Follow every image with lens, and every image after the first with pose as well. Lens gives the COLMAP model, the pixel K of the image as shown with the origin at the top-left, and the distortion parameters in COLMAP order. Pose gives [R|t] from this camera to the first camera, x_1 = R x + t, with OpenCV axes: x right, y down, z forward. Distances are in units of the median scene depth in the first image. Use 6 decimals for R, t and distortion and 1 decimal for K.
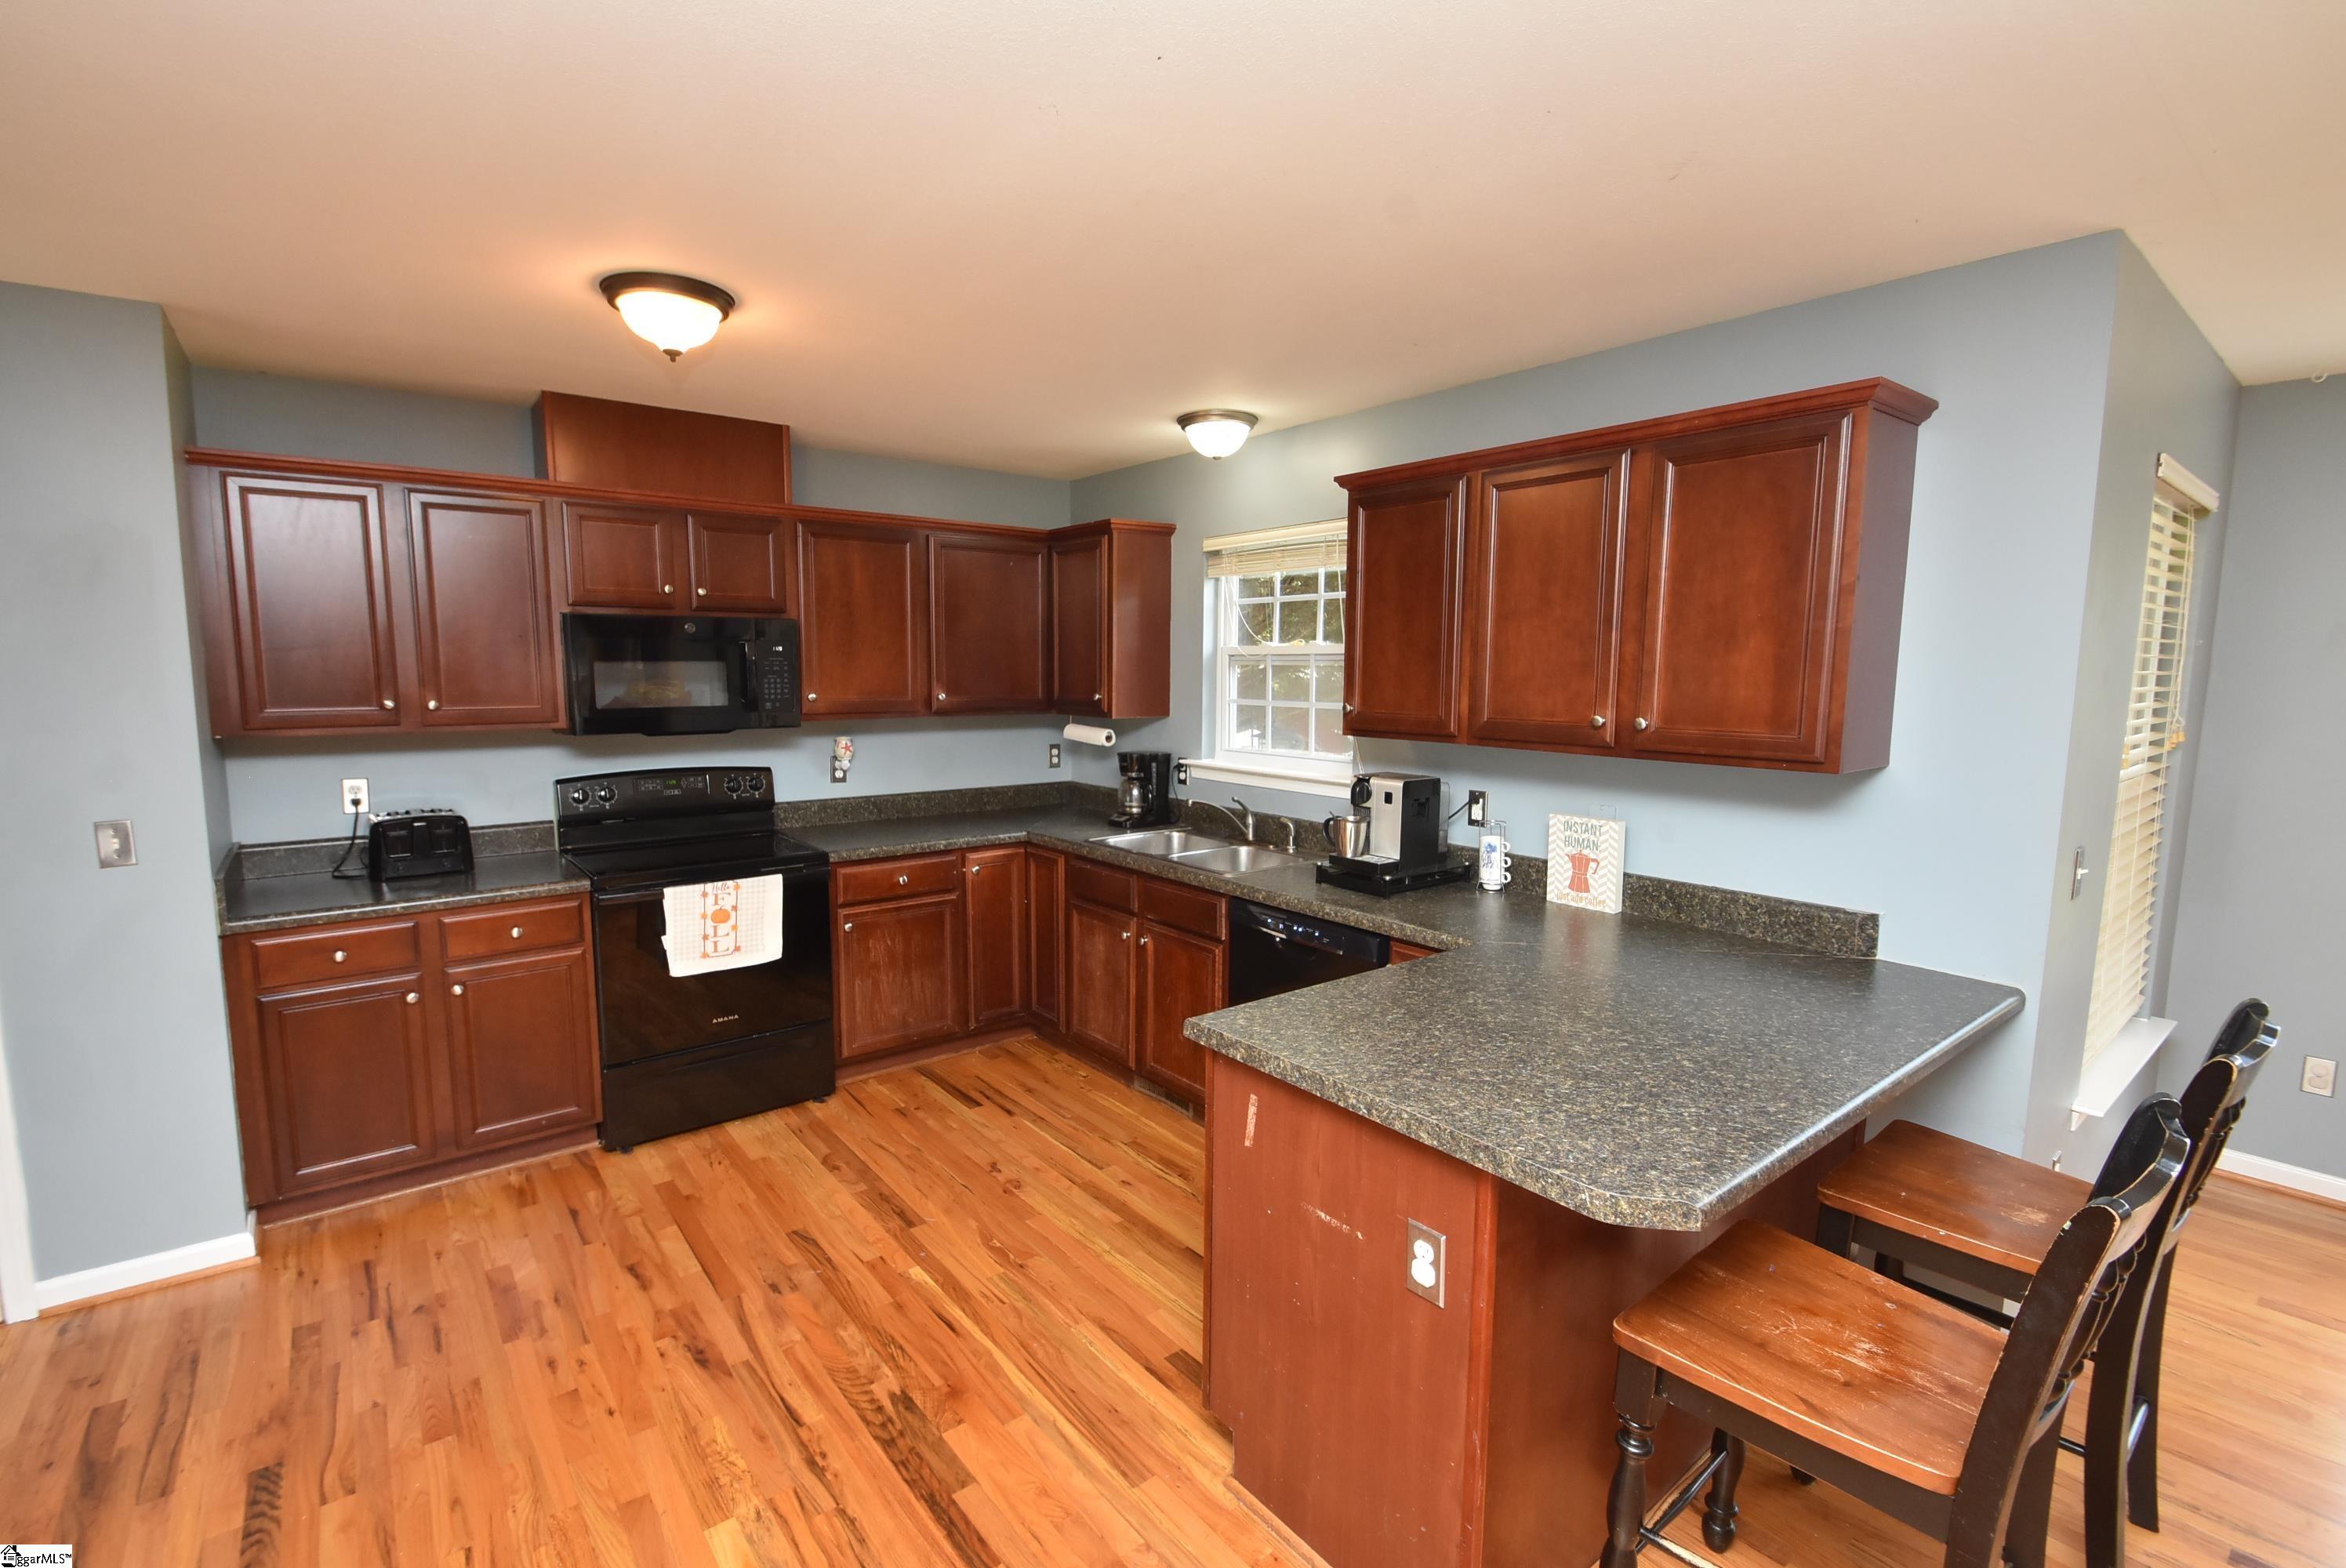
lens RADIAL K [[1031.3, 0, 1145.1], [0, 1031.3, 785.8], [0, 0, 1]] dist [0.002762, -0.008794]
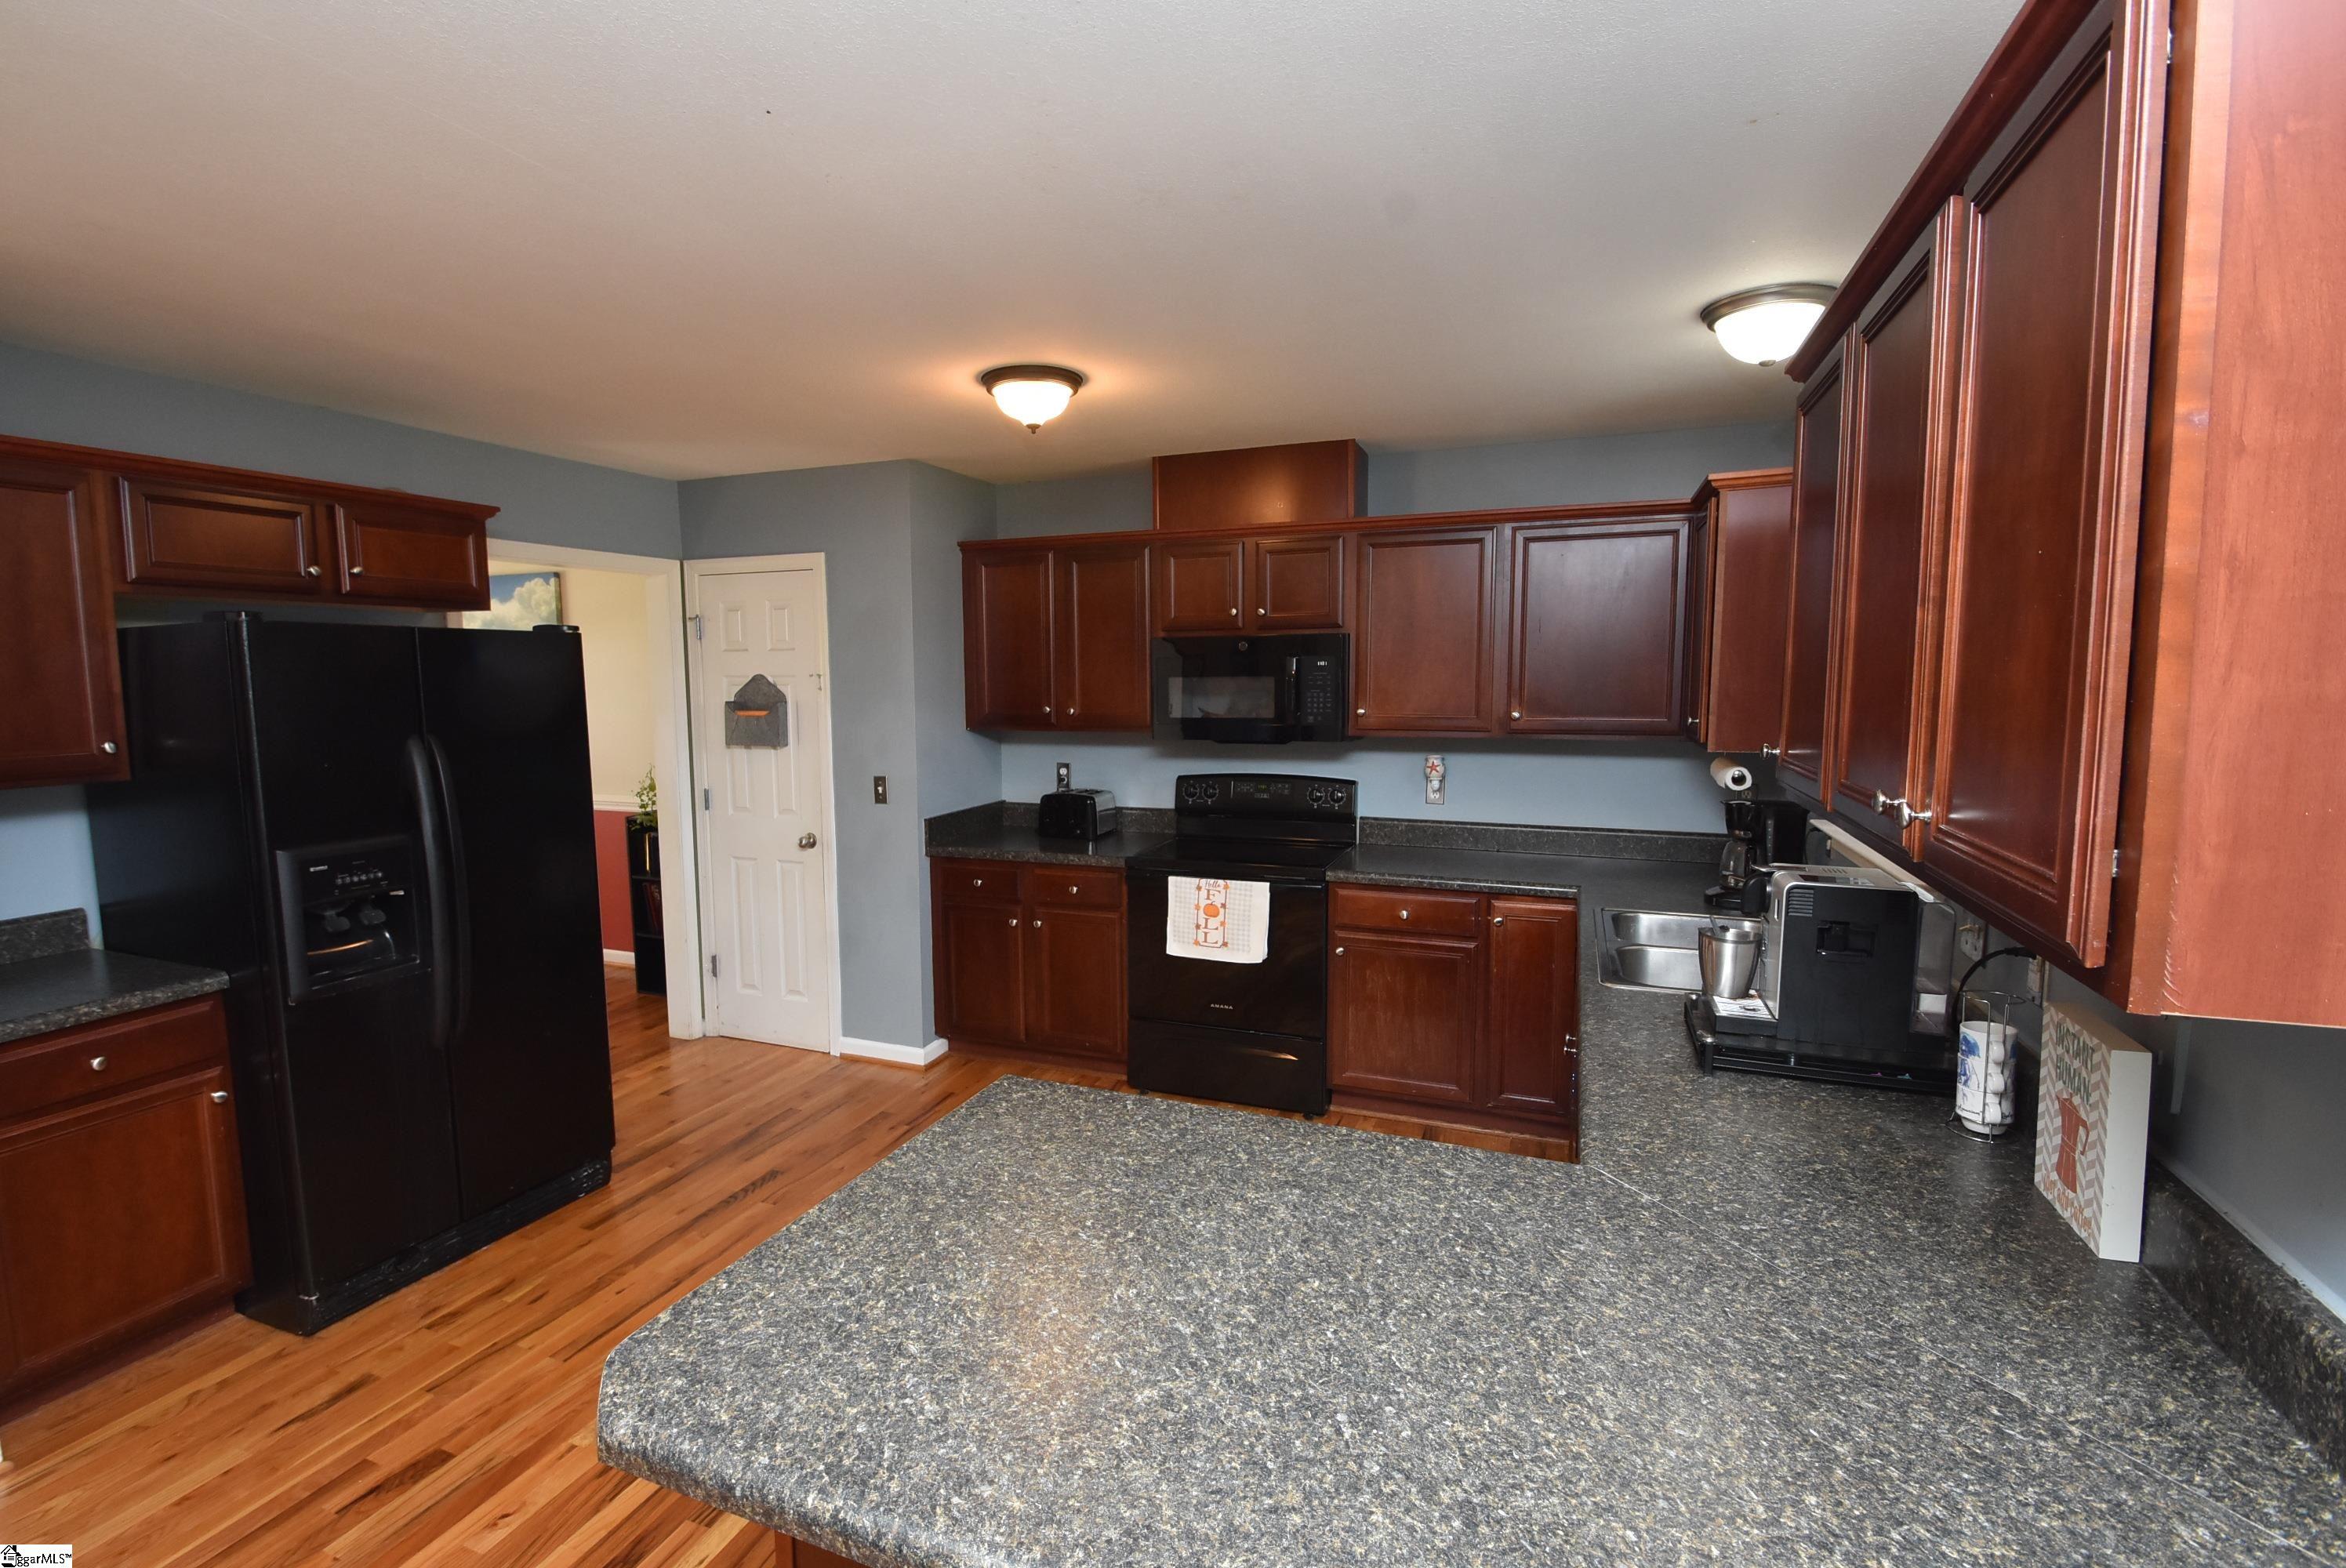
lens RADIAL K [[1068.9, 0, 1127.8], [0, 1068.9, 774.4], [0, 0, 1]] dist [-0.021716, -0.000524]
pose [[0.500936, 0.073264, -0.862378, 0.515921], [-0.093576, 0.995154, 0.030188, -0.043028], [0.860411, 0.065575, 0.505365, 0.352287]]
